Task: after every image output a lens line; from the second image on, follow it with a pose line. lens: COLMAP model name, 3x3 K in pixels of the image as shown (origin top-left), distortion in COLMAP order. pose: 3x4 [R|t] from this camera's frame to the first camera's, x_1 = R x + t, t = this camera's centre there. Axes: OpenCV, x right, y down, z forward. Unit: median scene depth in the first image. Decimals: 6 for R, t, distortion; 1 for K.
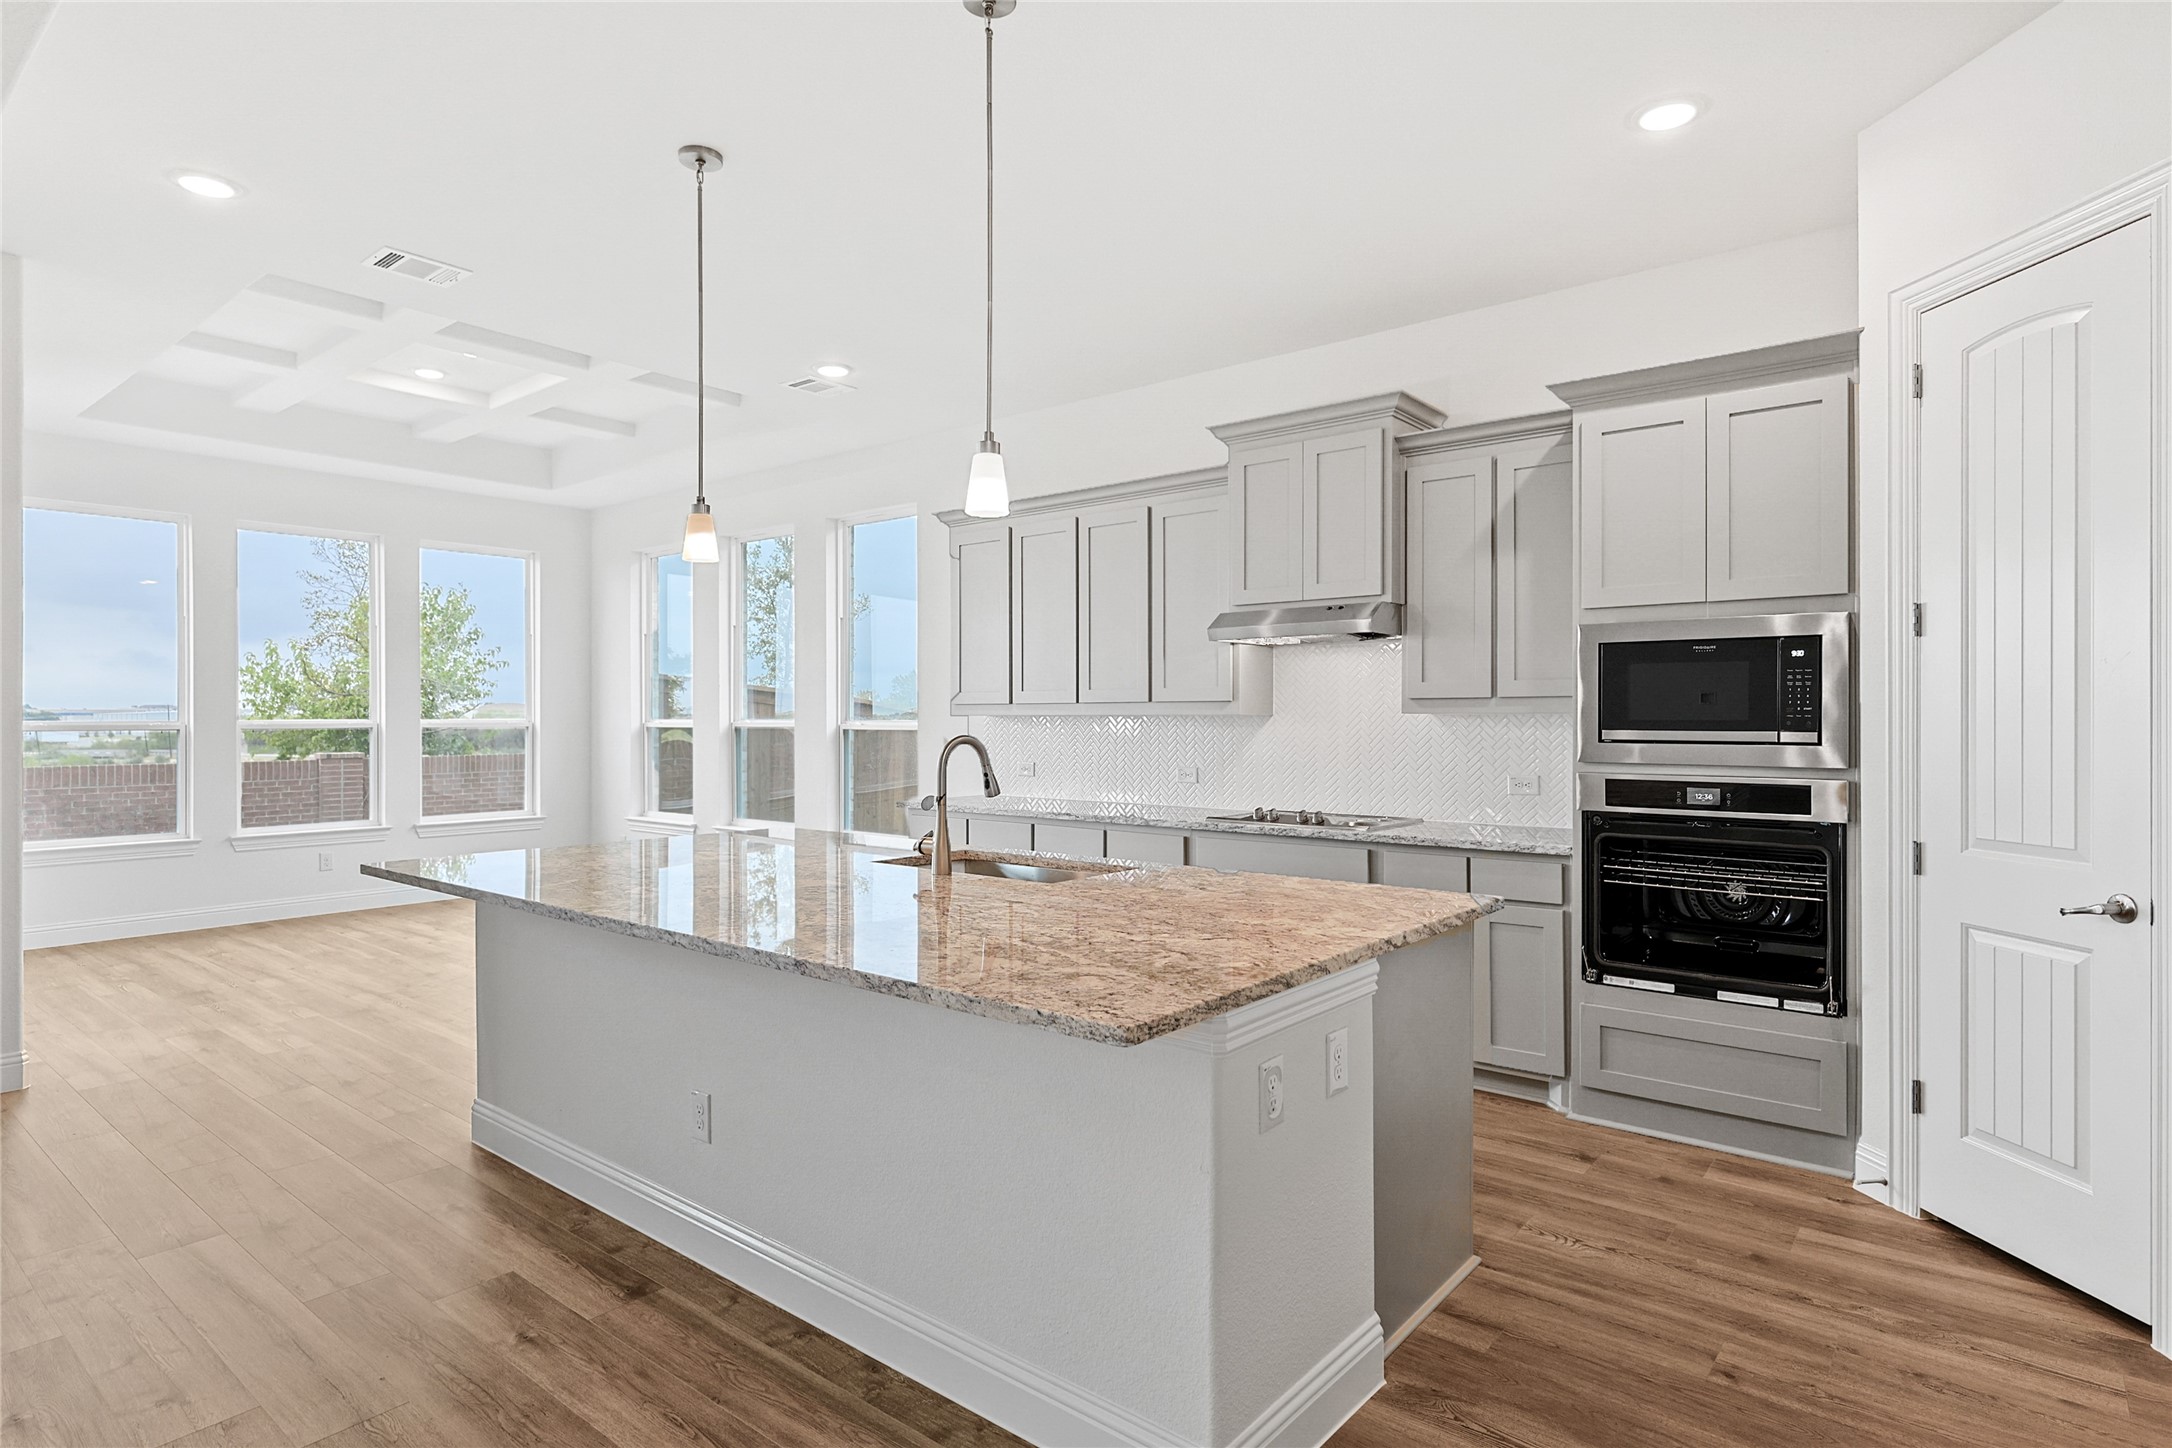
lens RADIAL K [[1158.5, 0, 1074.5], [0, 1158.5, 723.3], [0, 0, 1]] dist [0.010323, -0.005328]
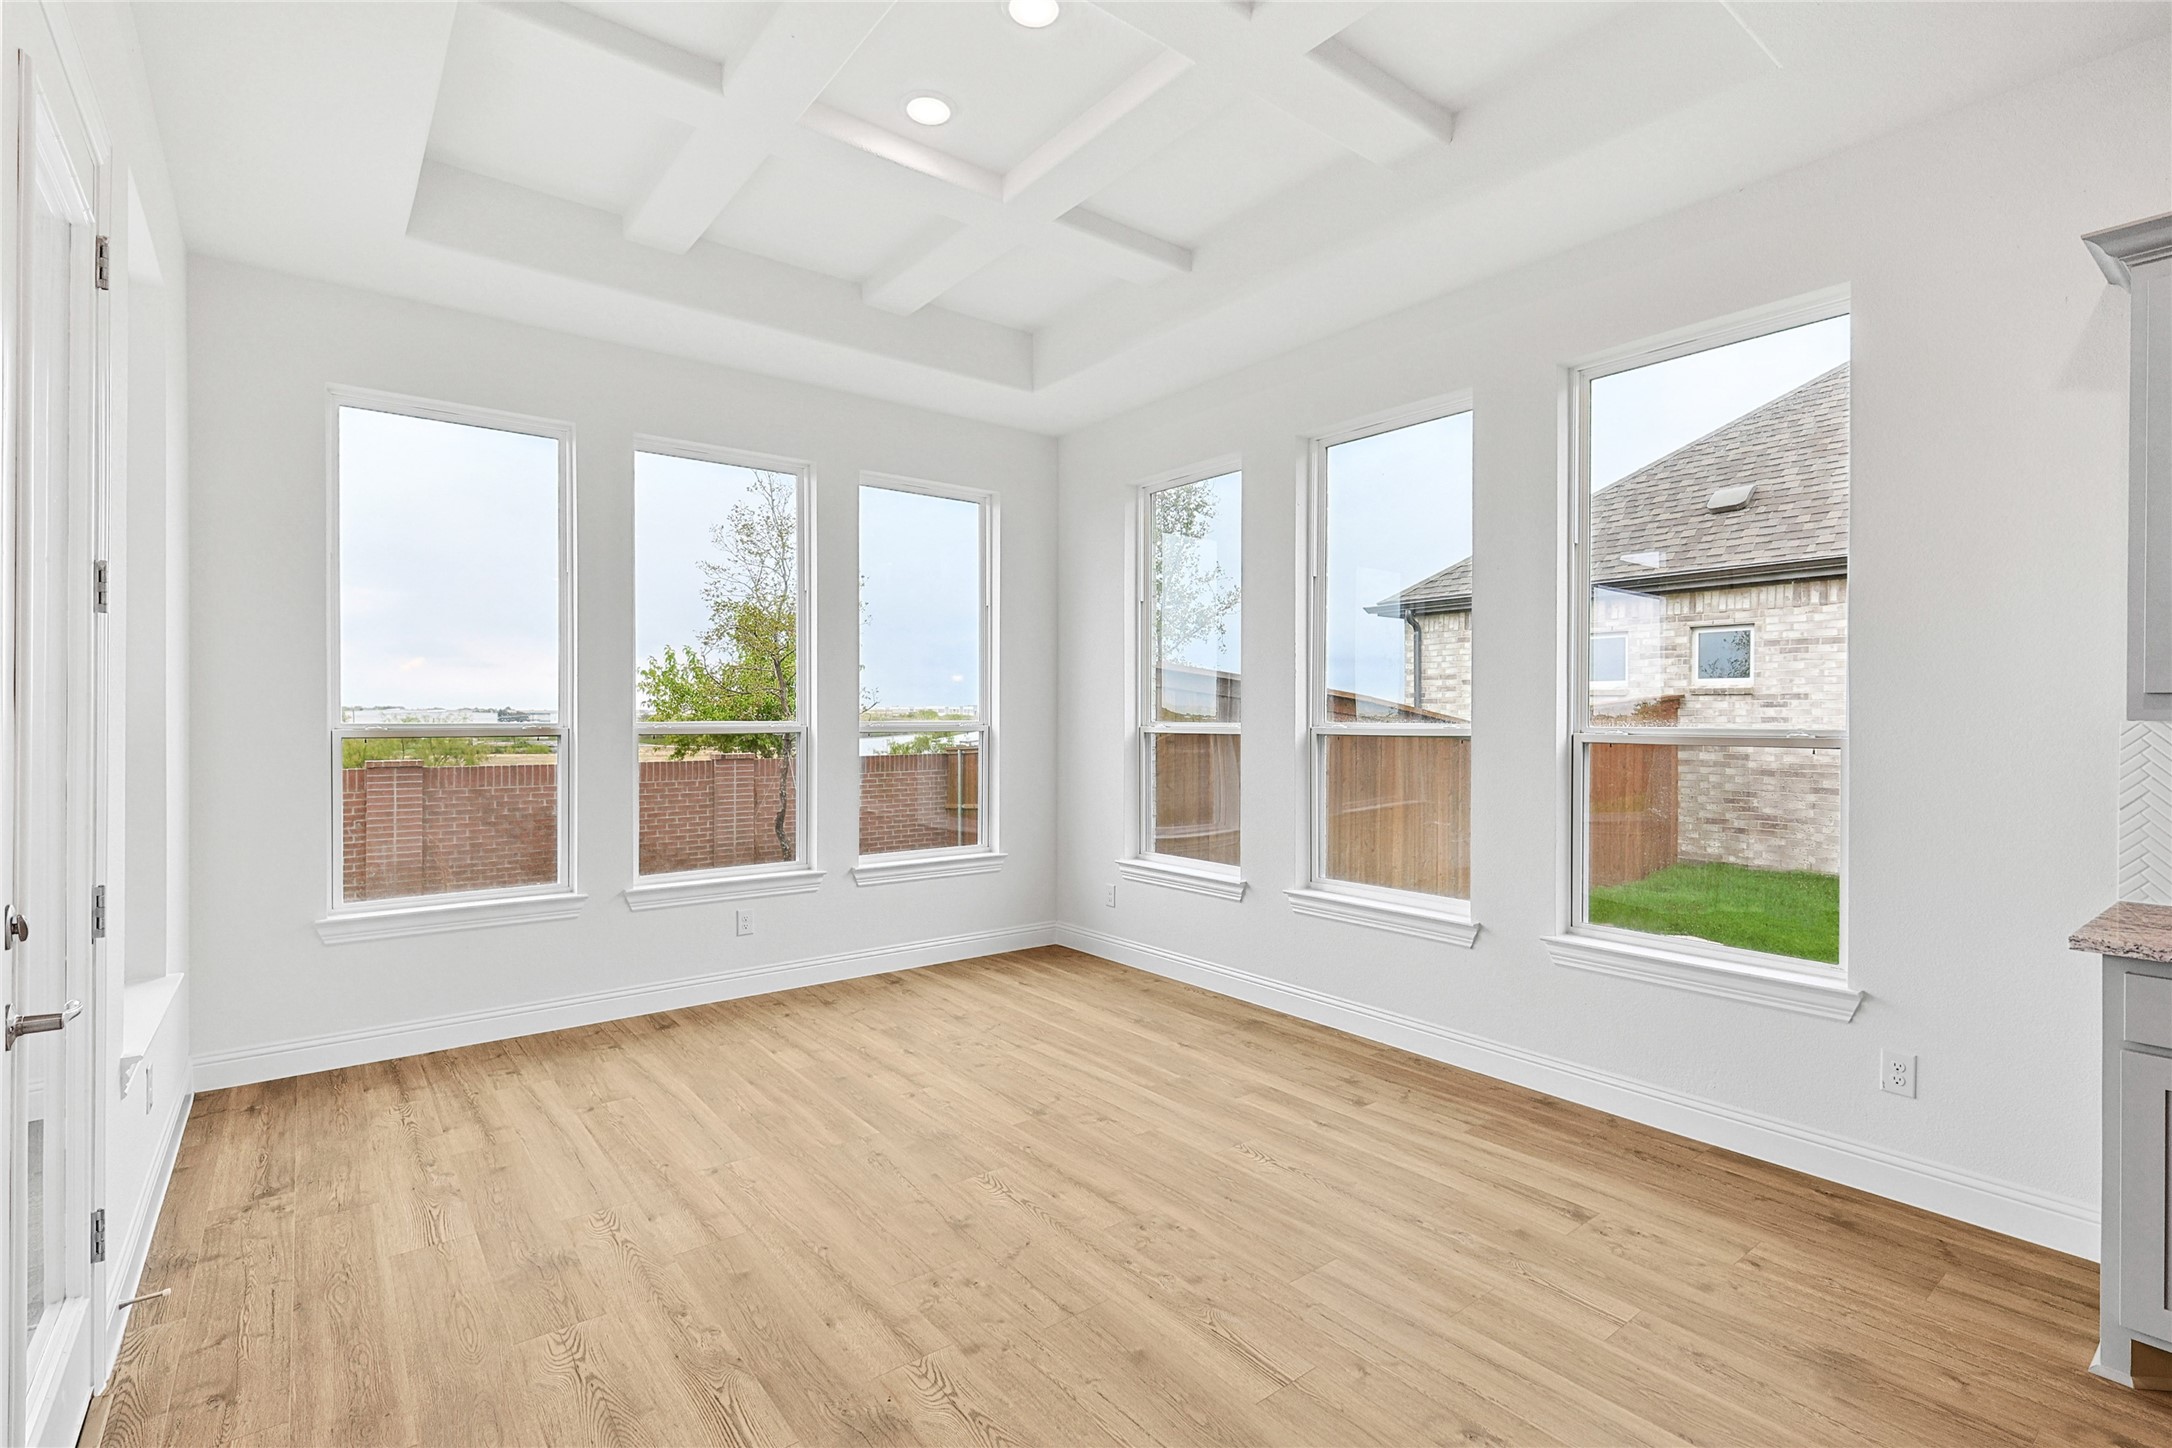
lens RADIAL K [[1026.8, 0, 1070.2], [0, 1026.8, 730.0], [0, 0, 1]] dist [0.009847, -0.002680]
pose [[0.973499, 0.005833, -0.228618, -0.545193], [-0.004826, 0.999976, 0.004966, -0.002815], [0.228641, -0.003731, 0.973504, 0.772609]]
